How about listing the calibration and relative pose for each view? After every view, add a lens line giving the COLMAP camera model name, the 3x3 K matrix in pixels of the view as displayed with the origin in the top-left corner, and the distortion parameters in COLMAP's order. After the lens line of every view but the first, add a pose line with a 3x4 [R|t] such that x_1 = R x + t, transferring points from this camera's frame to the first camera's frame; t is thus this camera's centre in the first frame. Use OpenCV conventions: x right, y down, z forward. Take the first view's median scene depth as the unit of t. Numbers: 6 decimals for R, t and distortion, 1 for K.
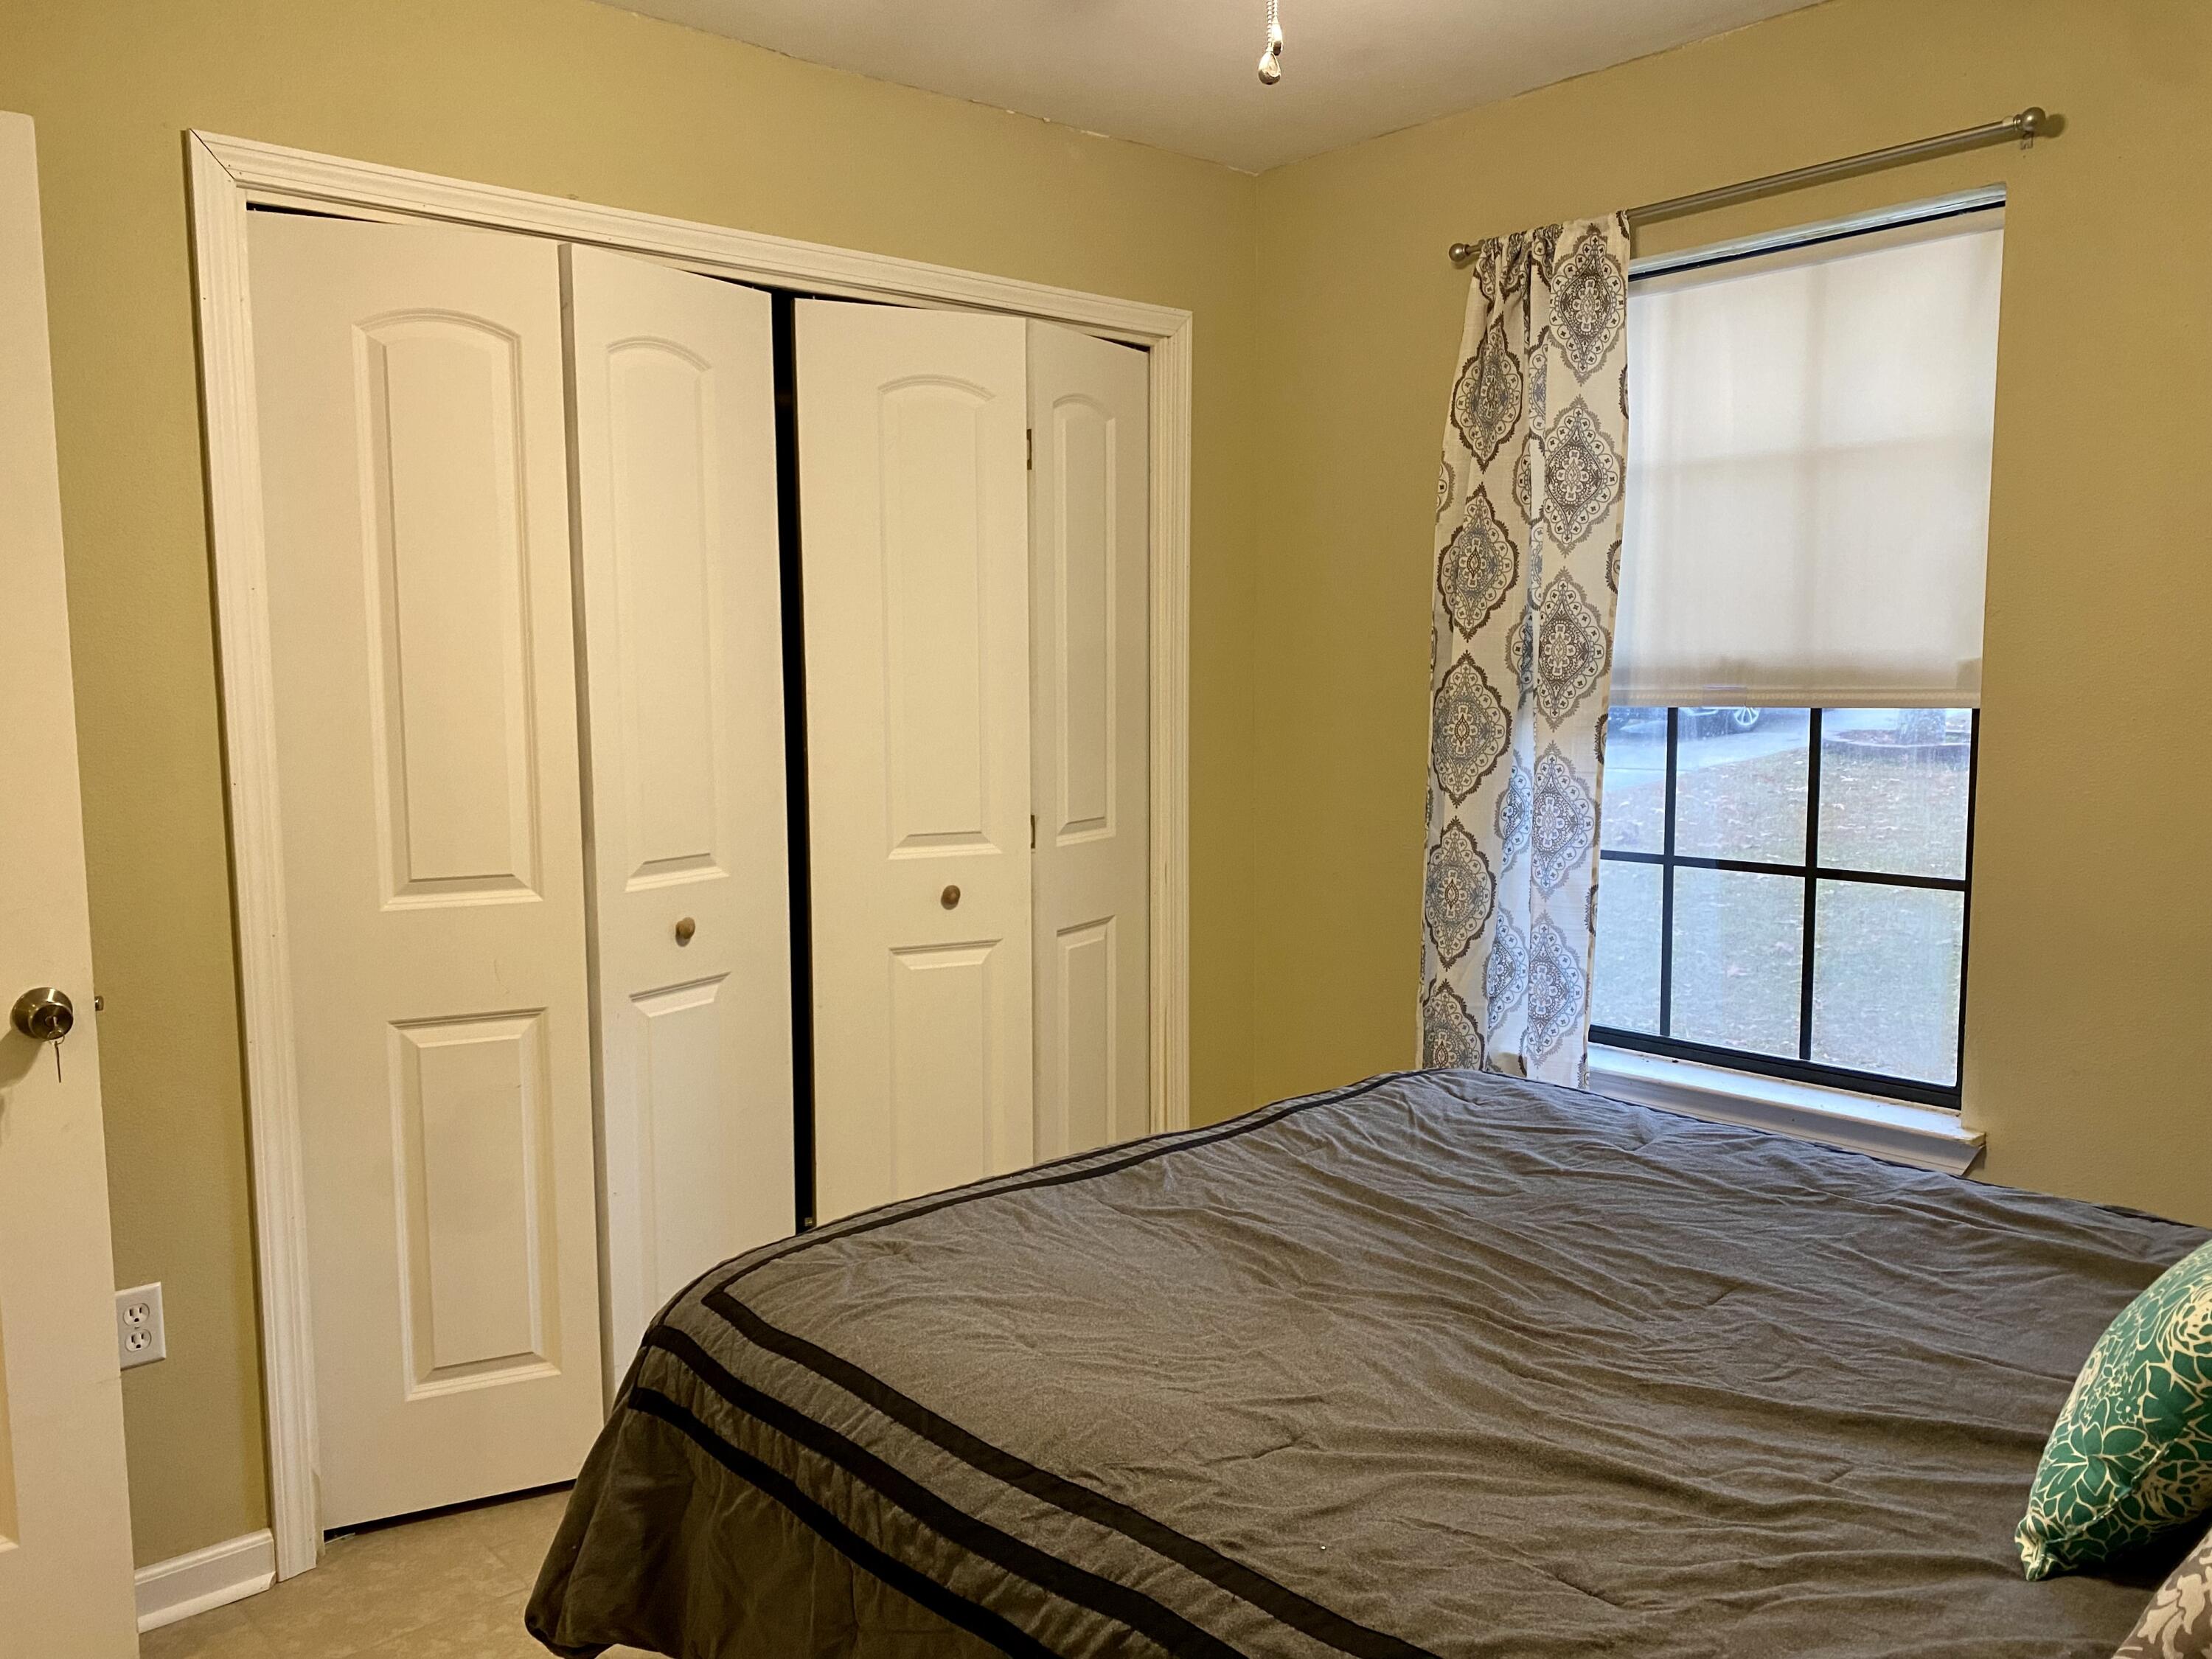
lens RADIAL K [[1690.6, 0, 1100.4], [0, 1690.6, 825.2], [0, 0, 1]] dist [0.063593, -0.098865]
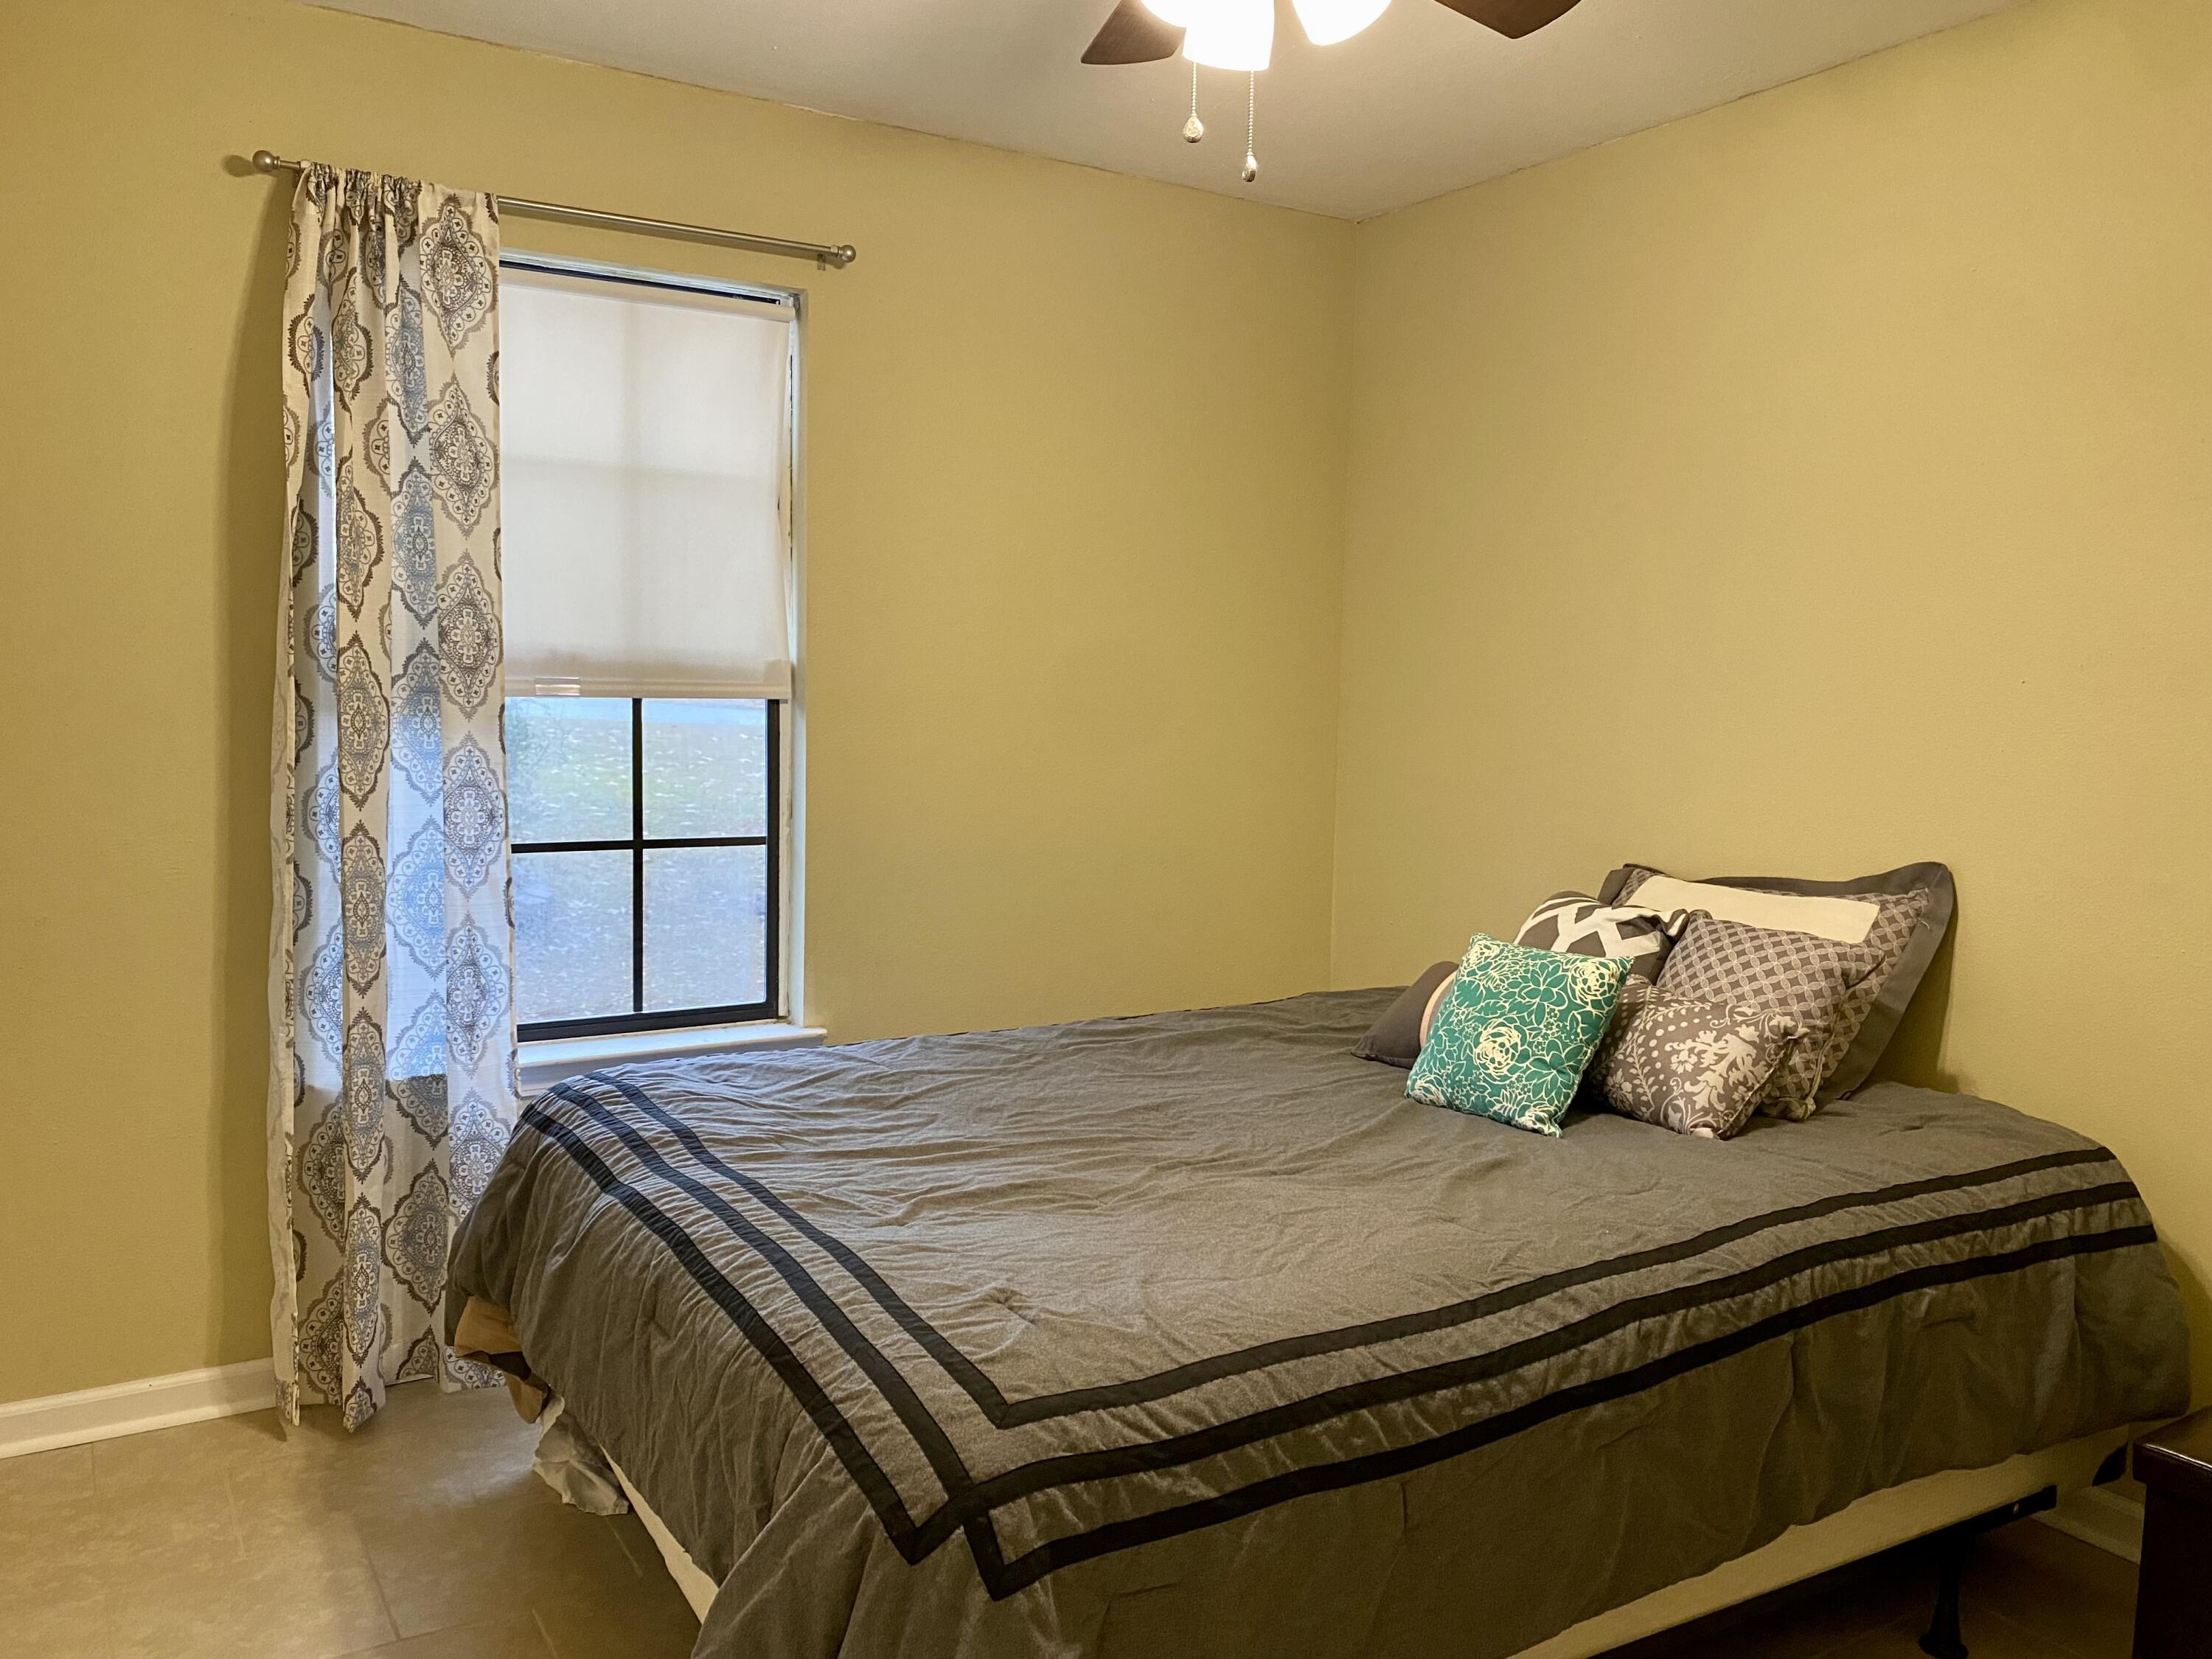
lens RADIAL K [[1673.6, 0, 1100.4], [0, 1673.6, 821.3], [0, 0, 1]] dist [0.152431, -0.328907]
pose [[0.176857, -0.070469, 0.981711, -0.705409], [0.070532, 0.995777, 0.058772, -0.035720], [-0.981706, 0.058847, 0.181080, 0.561219]]
